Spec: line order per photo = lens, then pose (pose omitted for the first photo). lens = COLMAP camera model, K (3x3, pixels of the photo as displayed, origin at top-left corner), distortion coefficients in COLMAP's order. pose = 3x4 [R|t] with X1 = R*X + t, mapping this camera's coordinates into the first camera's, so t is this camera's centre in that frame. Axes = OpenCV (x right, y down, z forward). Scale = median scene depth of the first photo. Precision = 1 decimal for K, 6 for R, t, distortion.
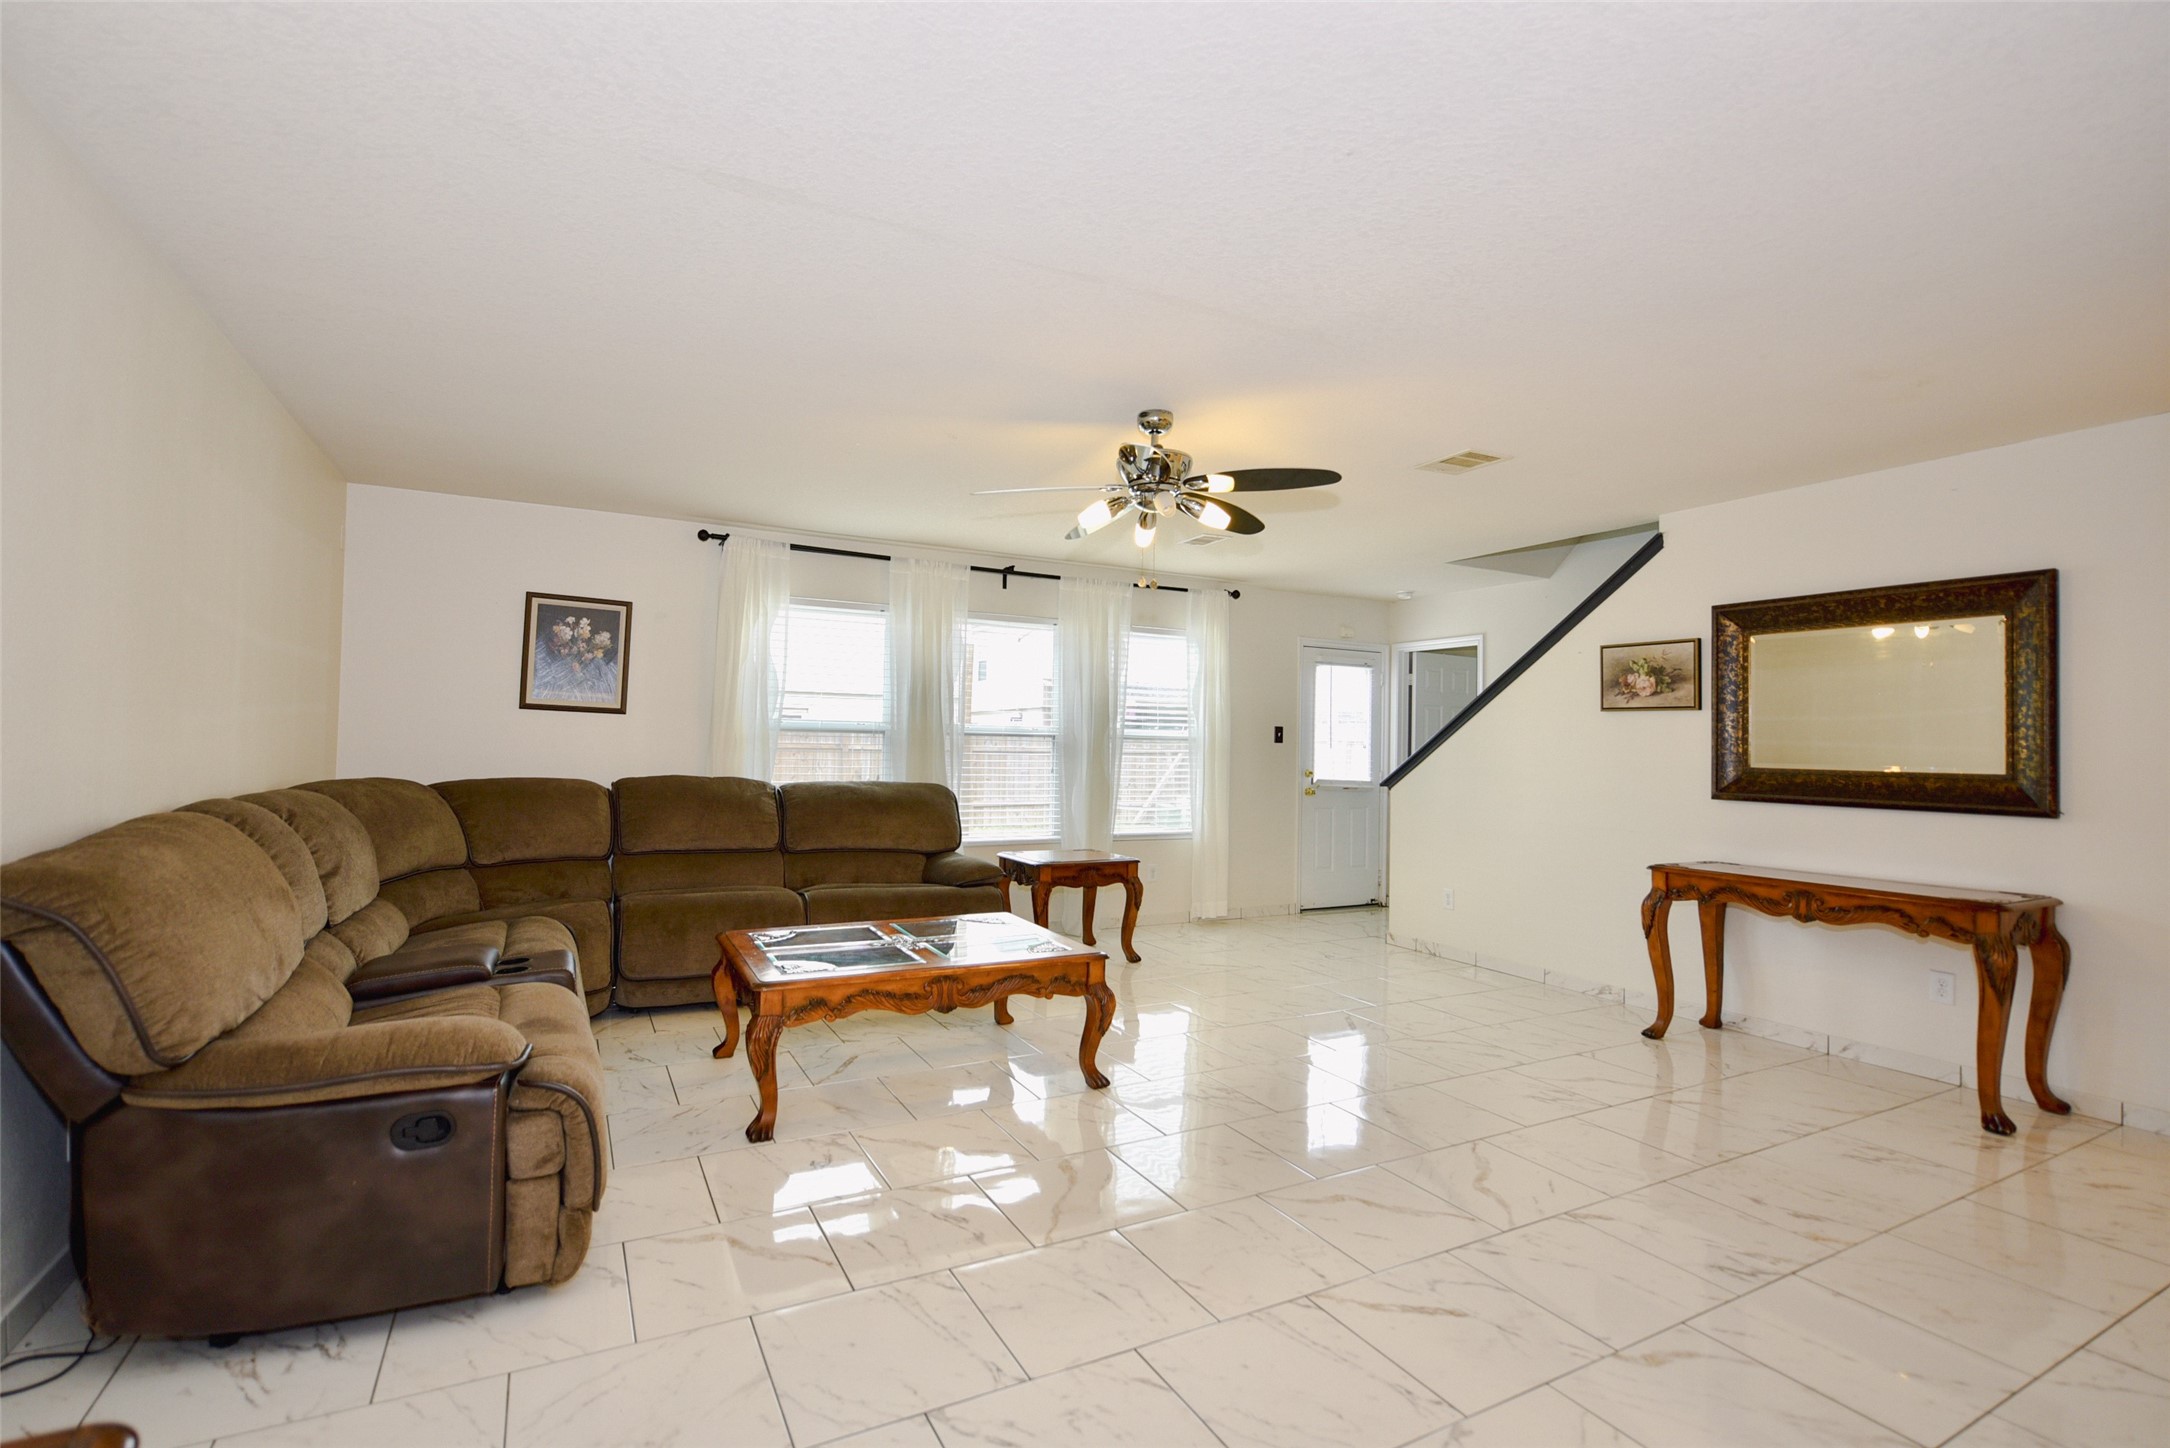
lens RADIAL K [[982.1, 0, 1068.2], [0, 982.1, 719.9], [0, 0, 1]] dist [-0.012486, -0.000490]
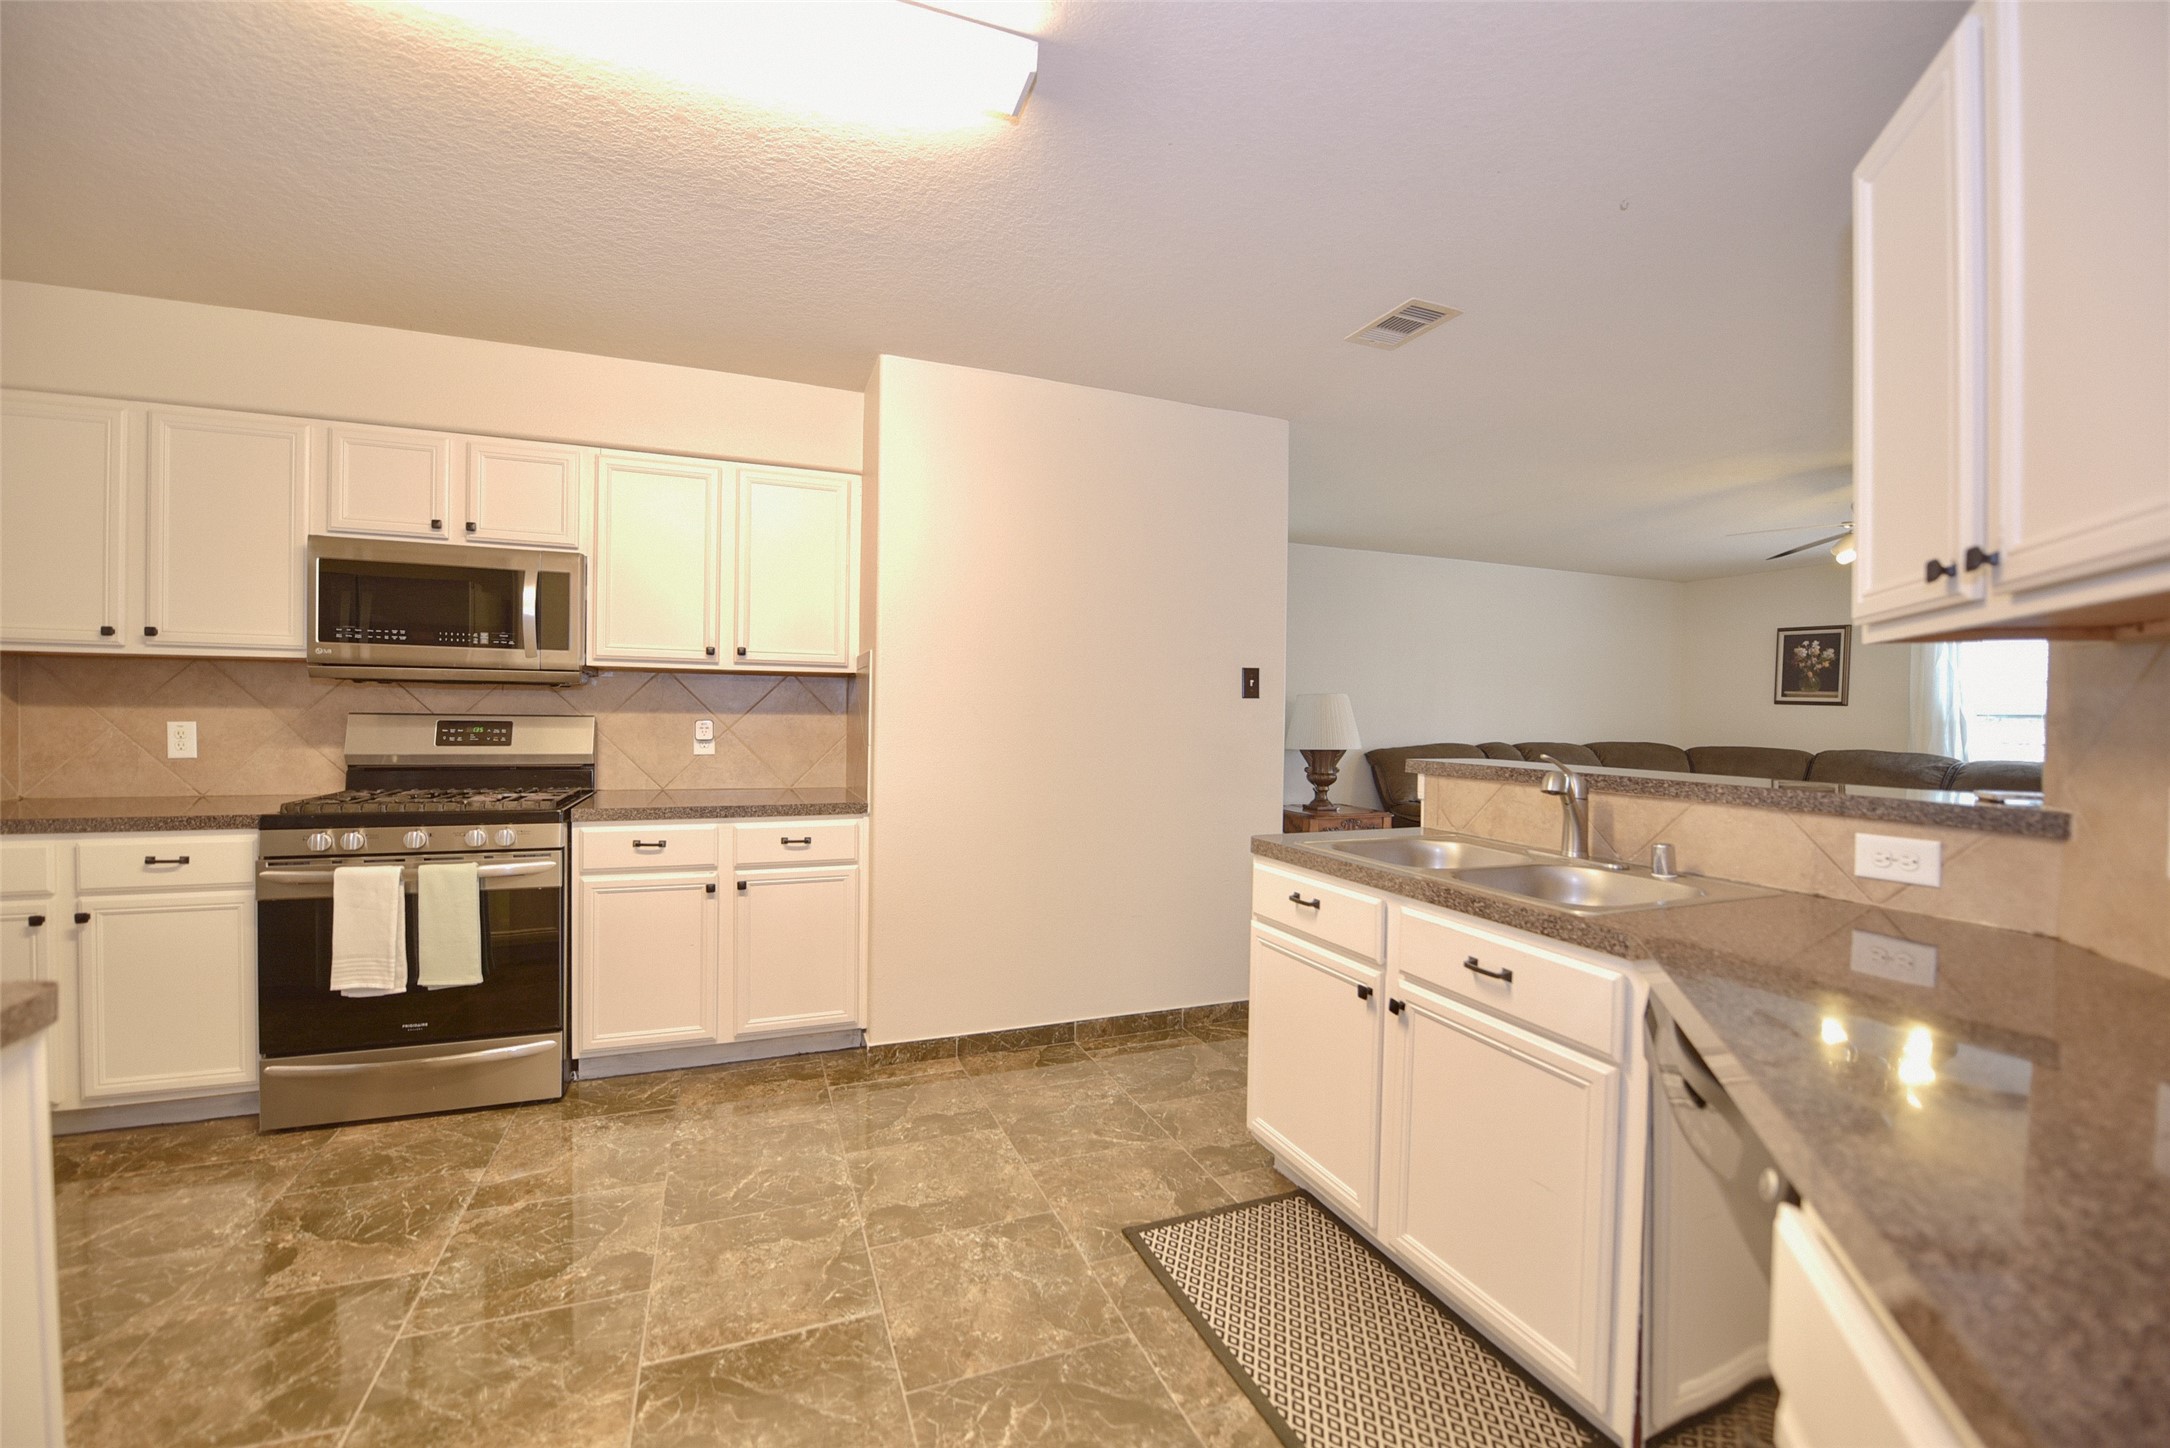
lens RADIAL K [[868.0, 0, 1067.6], [0, 868.0, 720.5], [0, 0, 1]] dist [-0.016477, -0.000411]
pose [[-0.107986, -0.008053, -0.994120, 0.896104], [0.007516, 0.999932, -0.008917, 0.017921], [0.994124, -0.008435, -0.107918, 0.028340]]
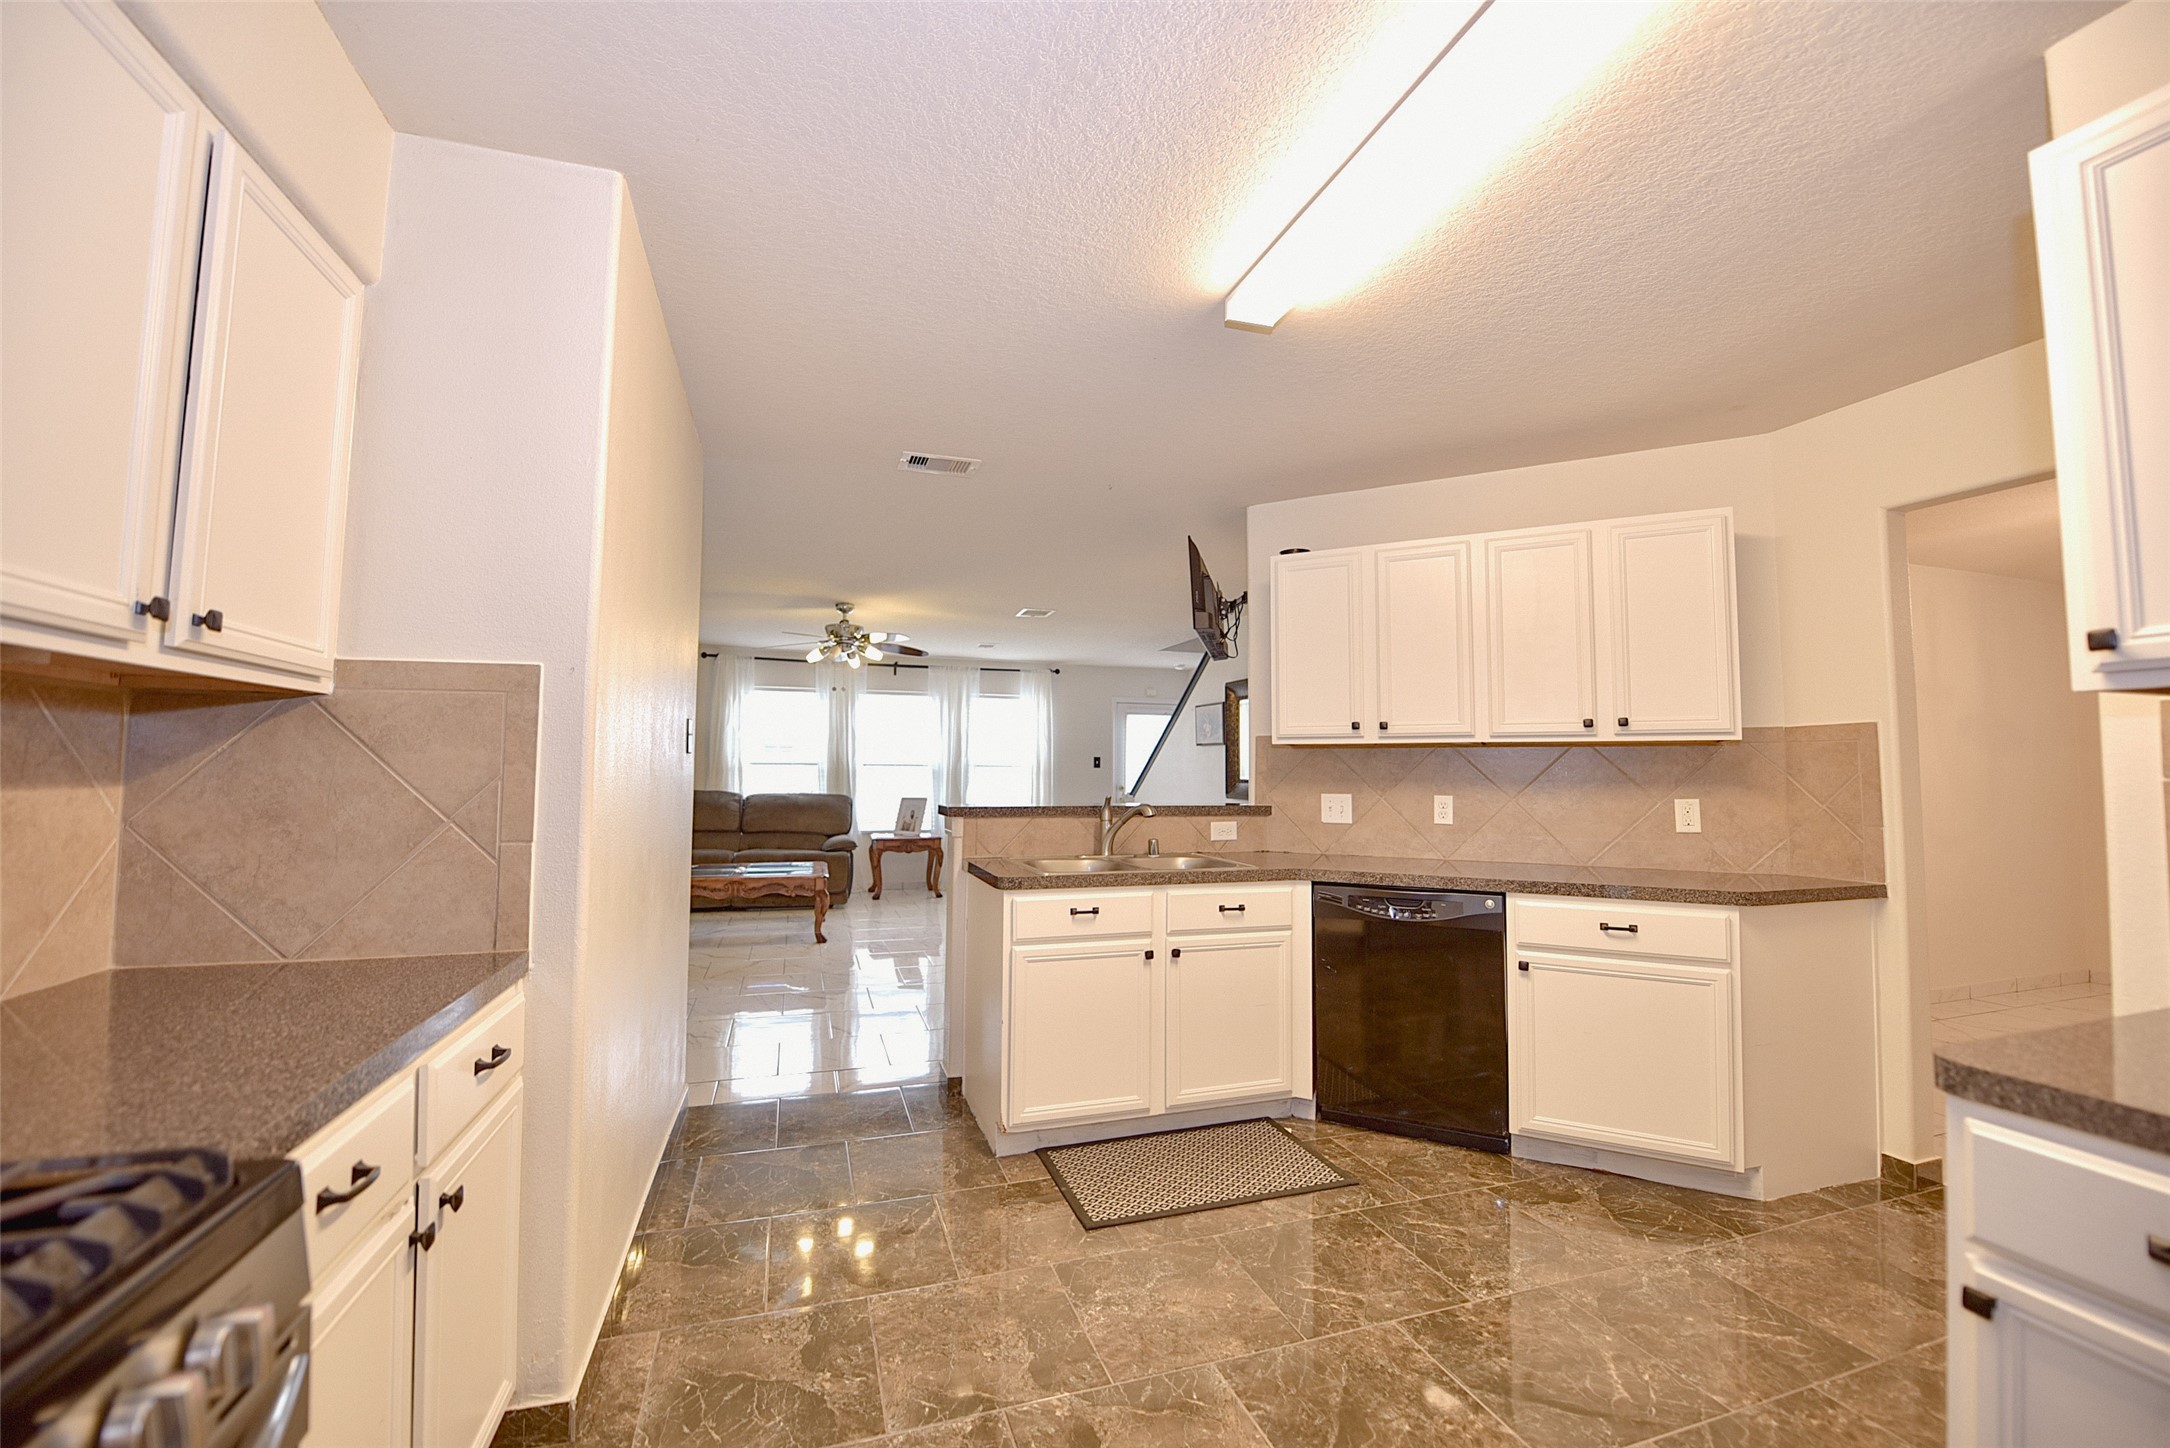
lens RADIAL K [[858.5, 0, 1076.8], [0, 858.5, 749.3], [0, 0, 1]] dist [-0.018512, -0.000139]
pose [[0.985705, -0.017683, -0.167551, 0.573384], [0.017346, 0.999844, -0.003476, -0.001370], [0.167586, 0.000520, 0.985857, -0.431030]]
